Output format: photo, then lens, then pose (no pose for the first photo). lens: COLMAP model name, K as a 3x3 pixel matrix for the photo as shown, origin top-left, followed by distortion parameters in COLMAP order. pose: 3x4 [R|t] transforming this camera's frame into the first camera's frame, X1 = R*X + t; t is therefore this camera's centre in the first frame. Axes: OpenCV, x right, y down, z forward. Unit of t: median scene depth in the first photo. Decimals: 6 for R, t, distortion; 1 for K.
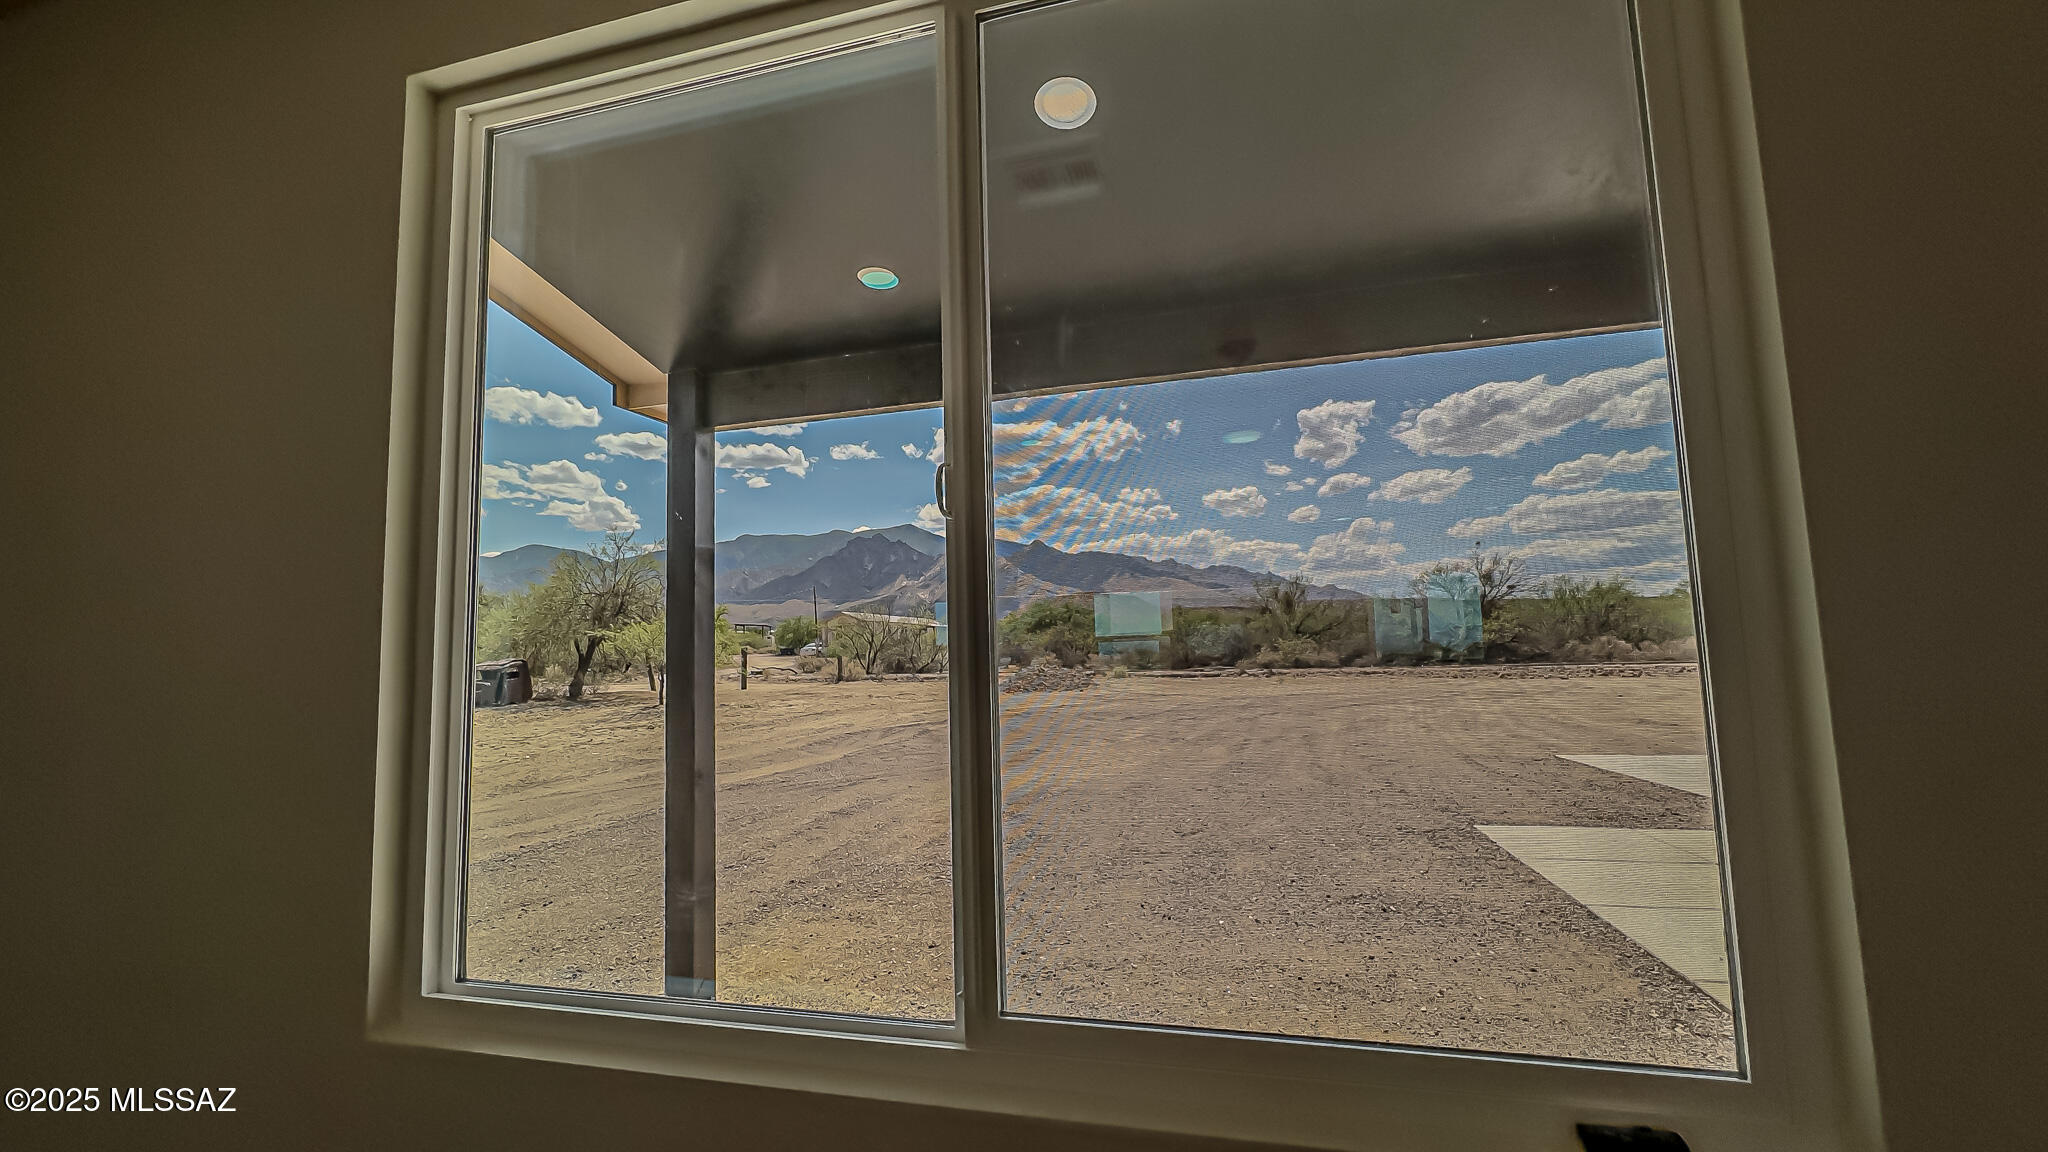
lens RADIAL K [[818.7, 0, 1037.9], [0, 818.7, 578.2], [0, 0, 1]] dist [-0.003324, 0.000593]
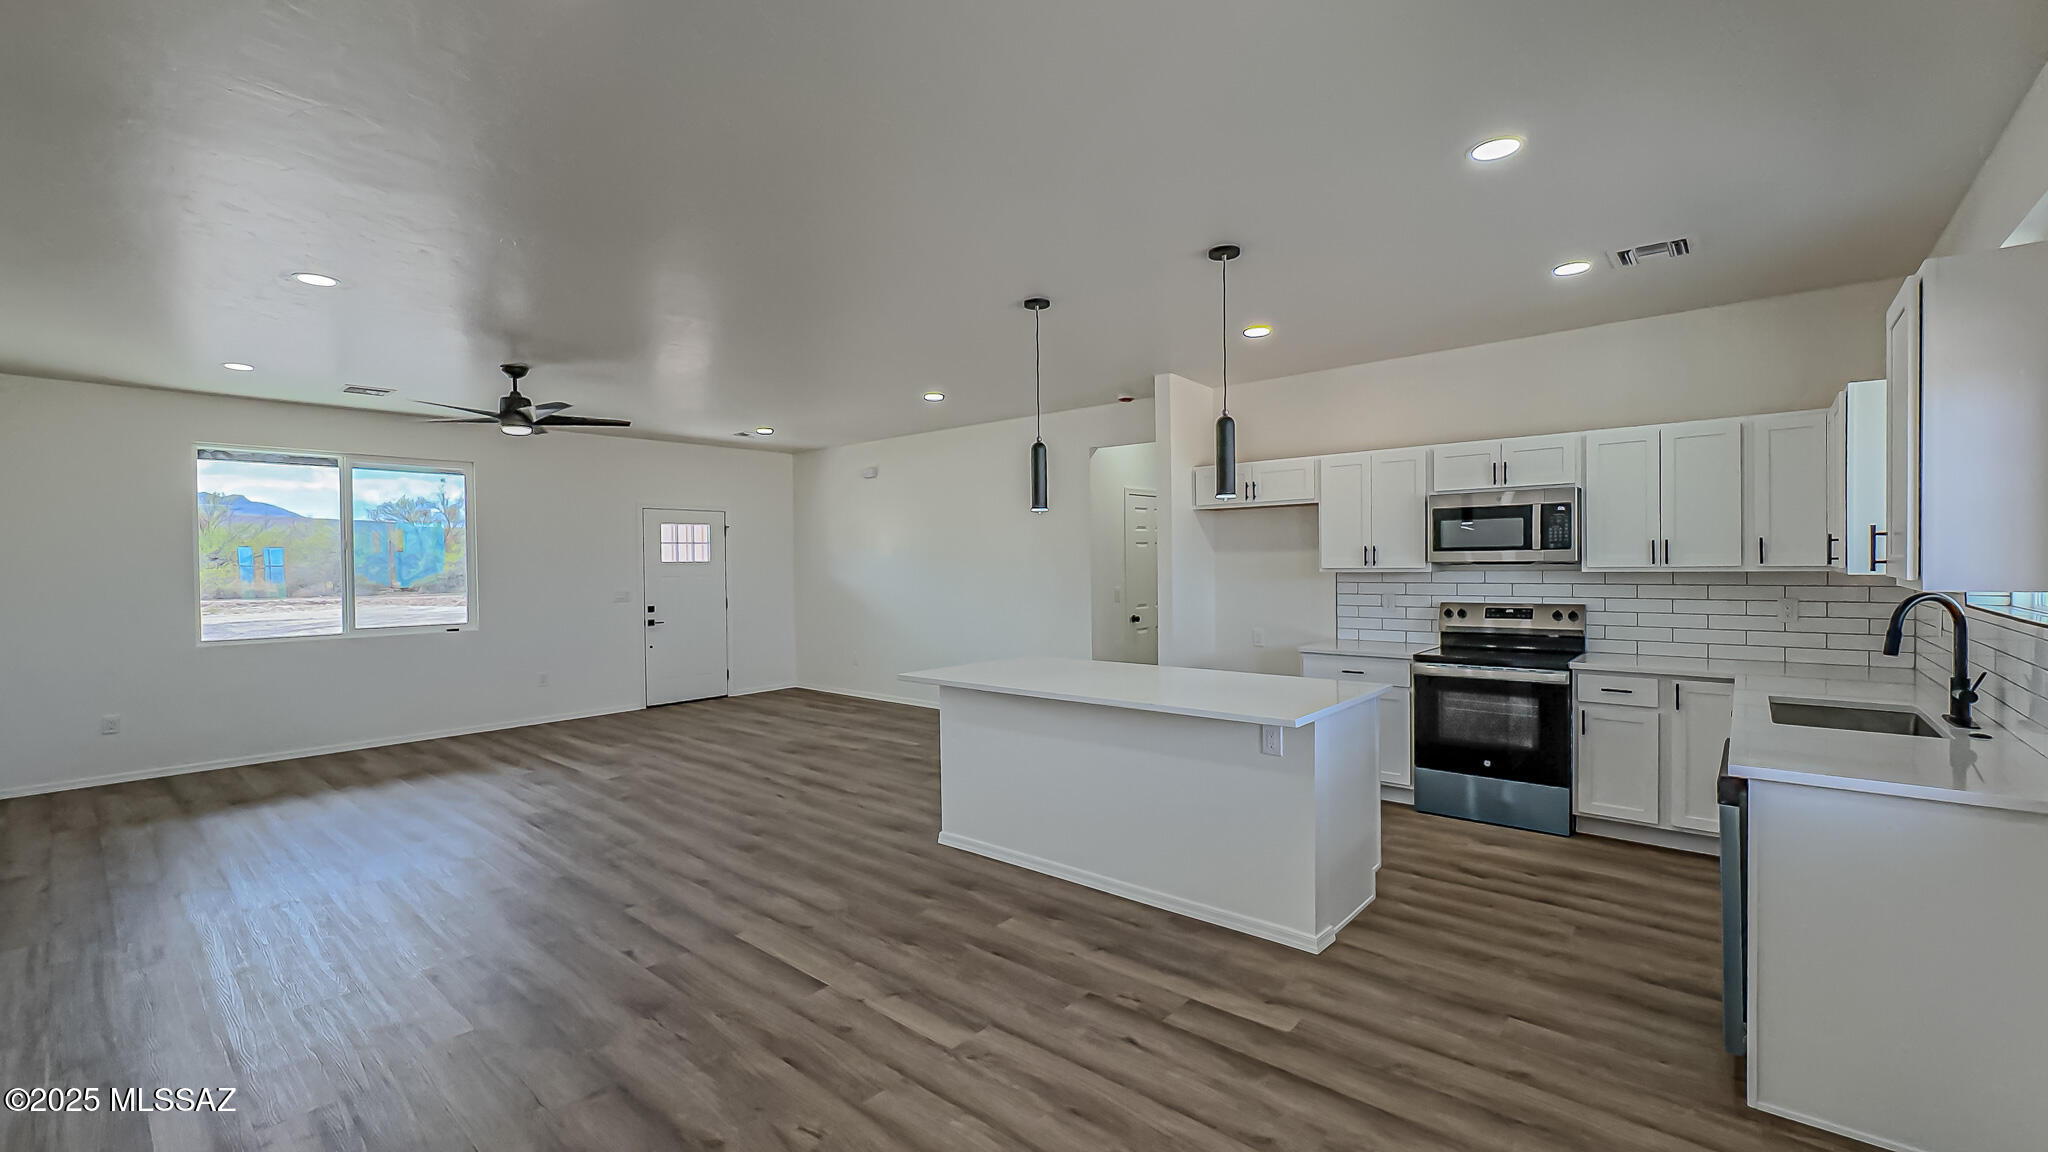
lens RADIAL K [[818.7, 0, 1022.6], [0, 818.7, 586.9], [0, 0, 1]] dist [-0.003324, 0.000593]
pose [[0.442668, -0.000563, 0.896685, -0.099875], [-0.082697, 0.995712, 0.041450, -0.014287], [-0.892864, -0.092502, 0.440723, -0.186593]]
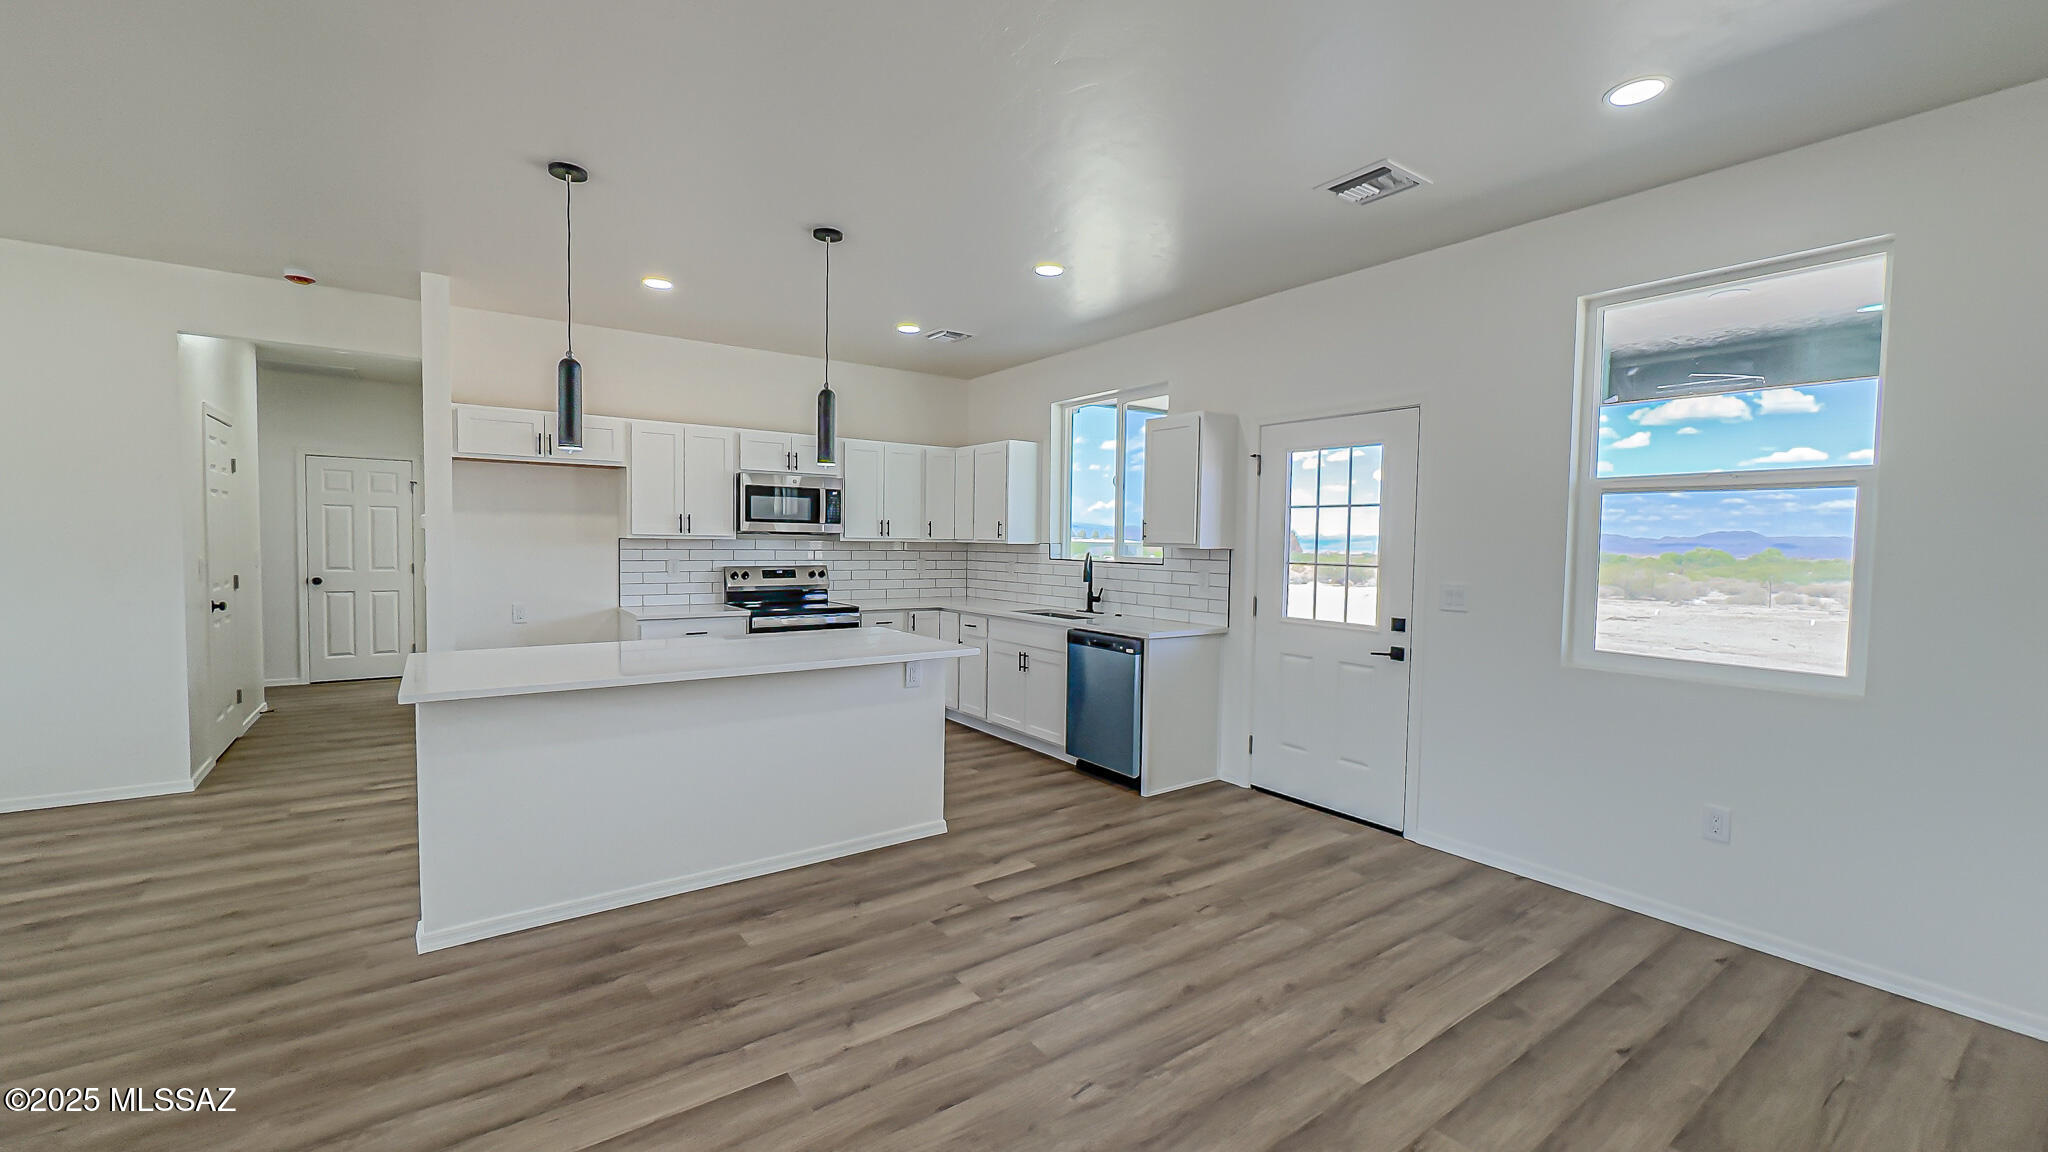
lens RADIAL K [[818.7, 0, 1022.1], [0, 818.7, 576.0], [0, 0, 1]] dist [-0.003324, 0.000593]
pose [[-0.762406, -0.008621, 0.647041, -0.088862], [-0.049990, 0.997708, -0.045611, -0.005400], [-0.645165, -0.067120, -0.761090, -0.103832]]
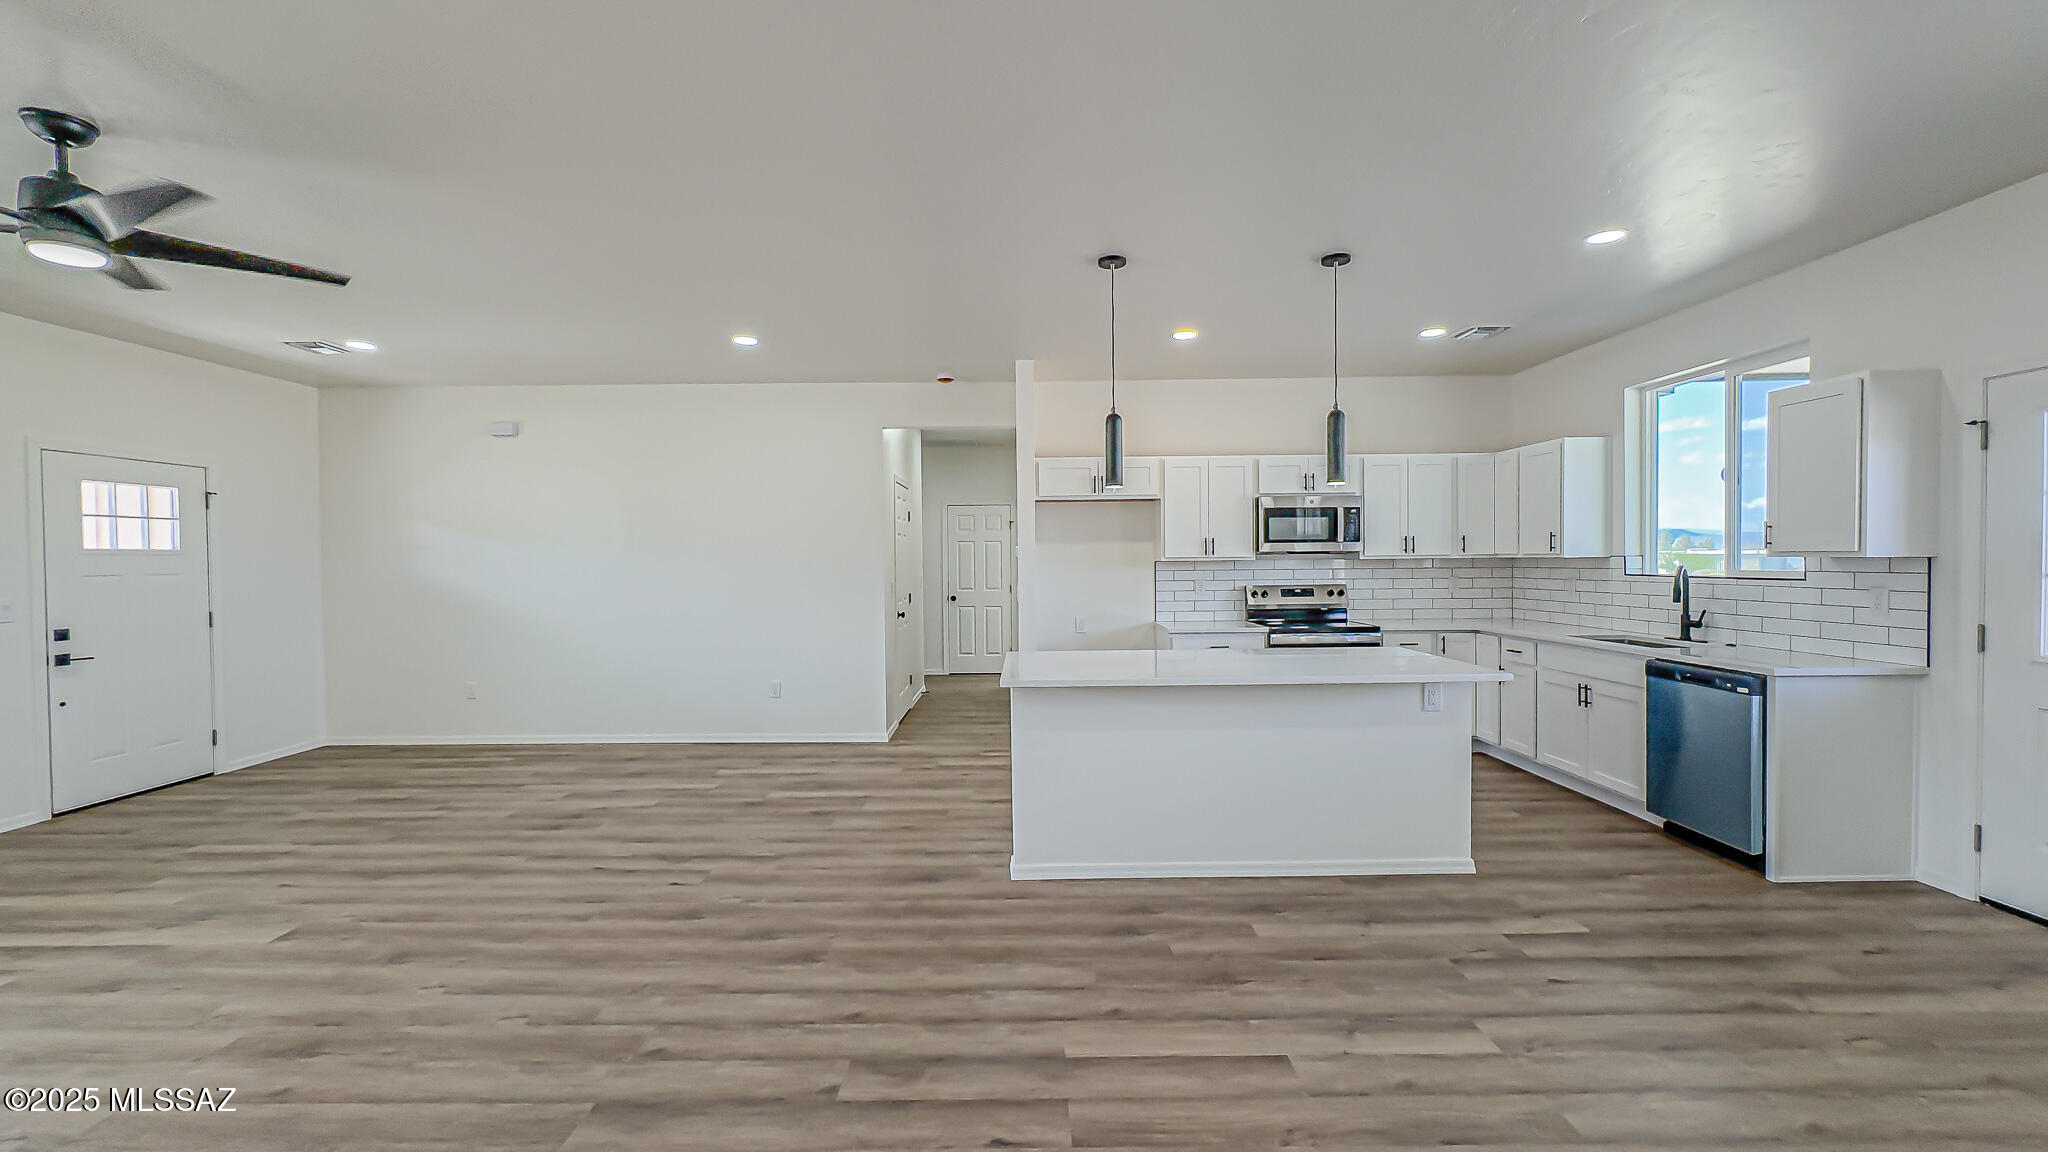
lens RADIAL K [[818.7, 0, 1022.7], [0, 818.7, 571.4], [0, 0, 1]] dist [-0.003324, 0.000593]
pose [[-0.238261, 0.019936, 0.970997, -0.095251], [-0.070119, 0.996827, -0.037672, -0.004954], [-0.968667, -0.077061, -0.236107, -0.102679]]
